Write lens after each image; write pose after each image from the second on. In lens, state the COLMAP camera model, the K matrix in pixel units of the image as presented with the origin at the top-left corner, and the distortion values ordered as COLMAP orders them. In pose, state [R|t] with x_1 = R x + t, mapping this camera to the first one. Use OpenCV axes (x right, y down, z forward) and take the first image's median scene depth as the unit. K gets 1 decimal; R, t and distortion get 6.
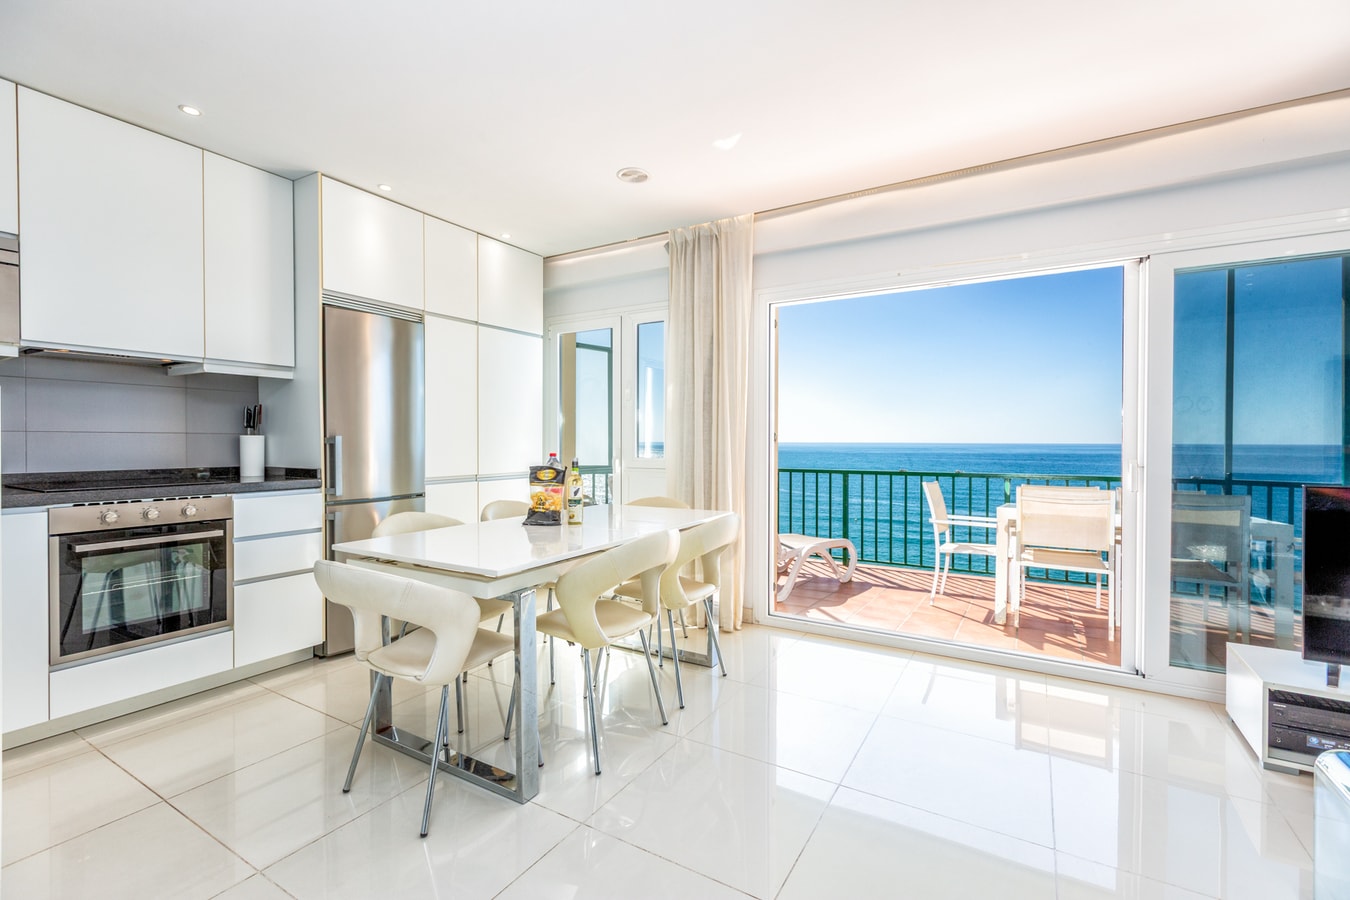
lens RADIAL K [[598.0, 0, 672.5], [0, 598.0, 445.0], [0, 0, 1]] dist [0.002291, -0.000203]
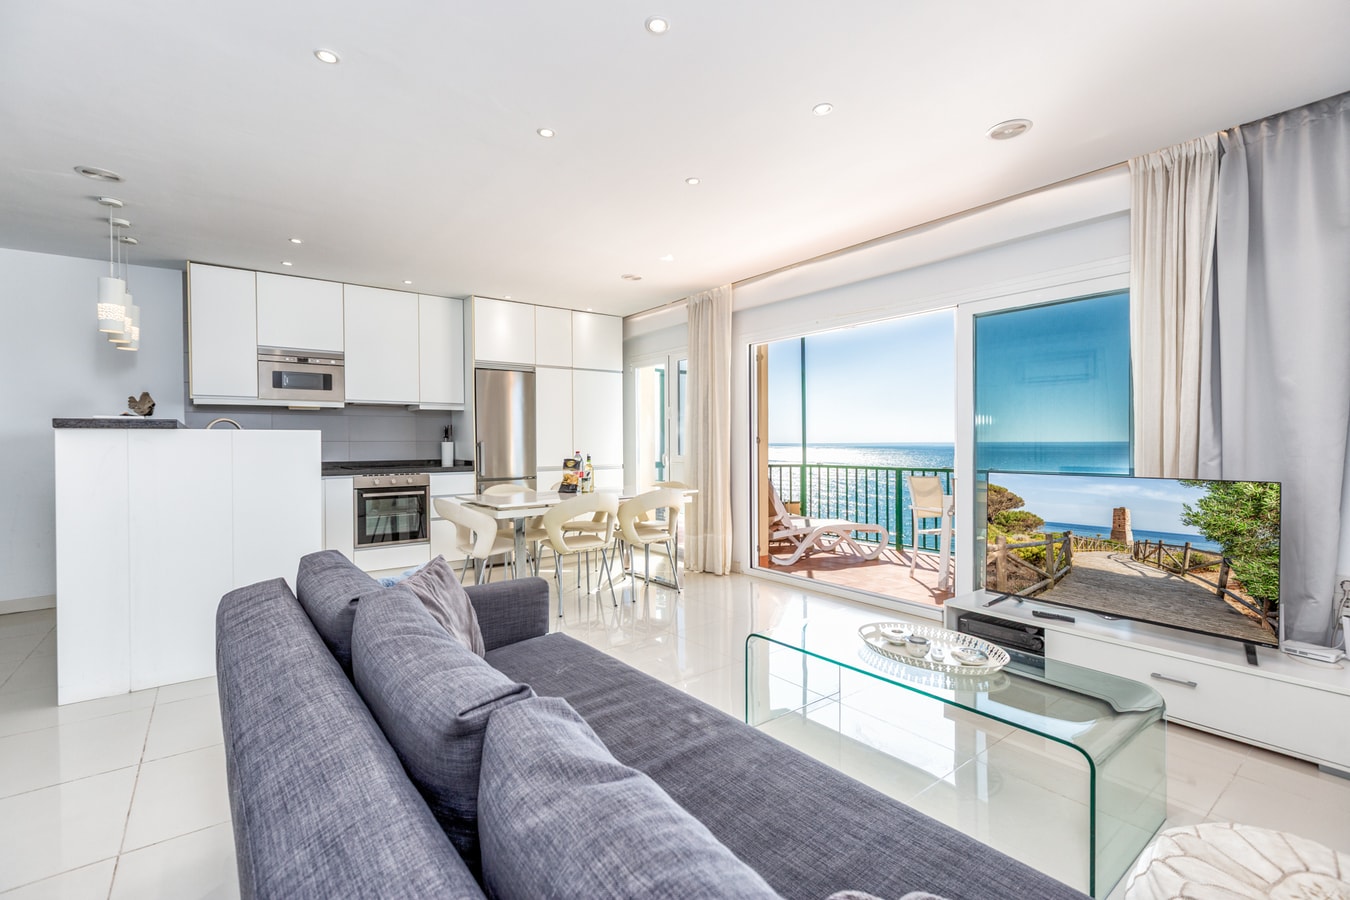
lens RADIAL K [[599.9, 0, 677.5], [0, 599.9, 446.1], [0, 0, 1]] dist [-0.000883, 0.000307]
pose [[0.931715, -0.005680, -0.363145, 0.566433], [0.005952, 0.999982, -0.000371, 0.001110], [0.363140, -0.001815, 0.931733, -0.404316]]
